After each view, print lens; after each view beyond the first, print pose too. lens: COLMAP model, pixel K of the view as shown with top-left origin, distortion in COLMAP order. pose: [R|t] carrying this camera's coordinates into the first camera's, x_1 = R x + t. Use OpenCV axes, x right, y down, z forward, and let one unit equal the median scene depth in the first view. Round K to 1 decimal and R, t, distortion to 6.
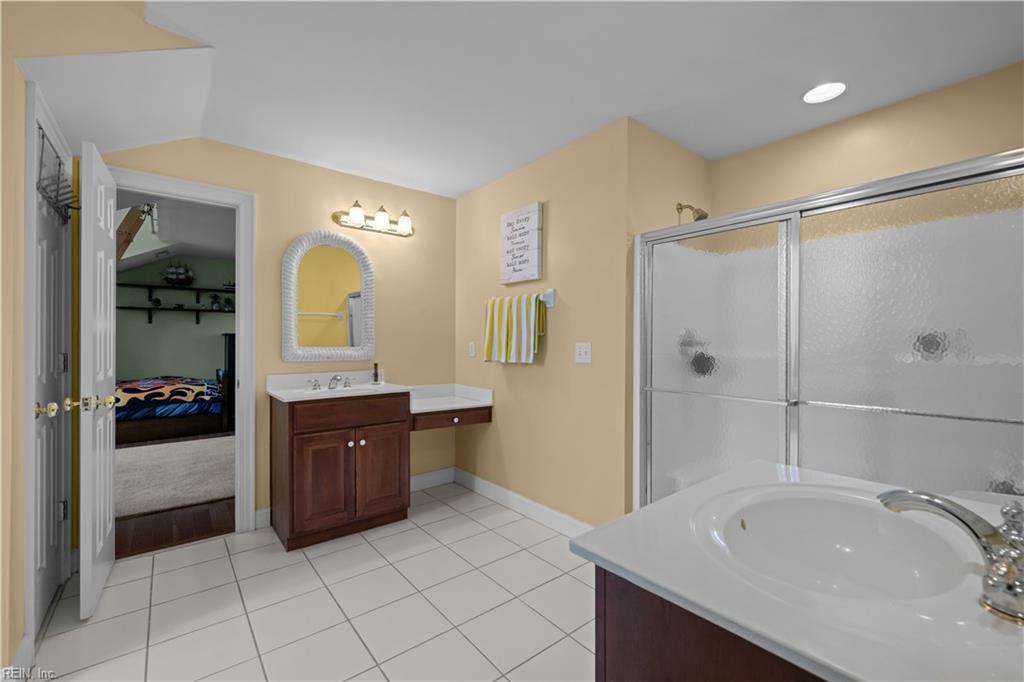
lens RADIAL K [[426.7, 0, 509.5], [0, 426.7, 339.7], [0, 0, 1]] dist [0.012252, 0.000105]
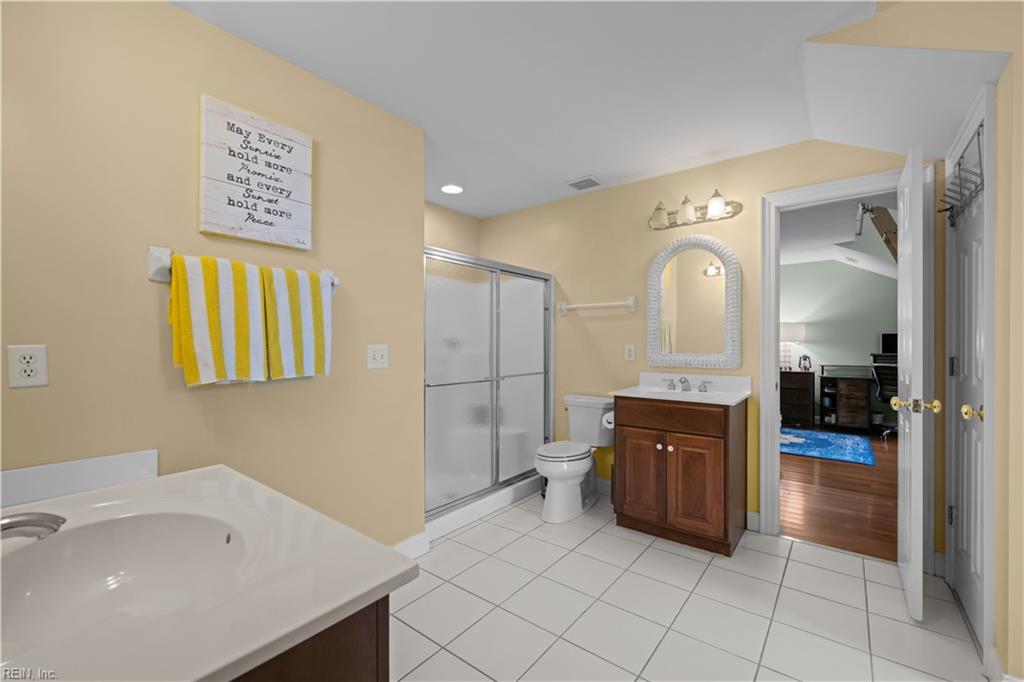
lens RADIAL K [[426.7, 0, 512.1], [0, 426.7, 343.1], [0, 0, 1]] dist [0.012252, 0.000105]
pose [[-0.219349, -0.005287, 0.975632, -0.636306], [-0.004481, 0.999980, 0.004411, -0.001299], [-0.975636, -0.003404, -0.219369, 0.805351]]
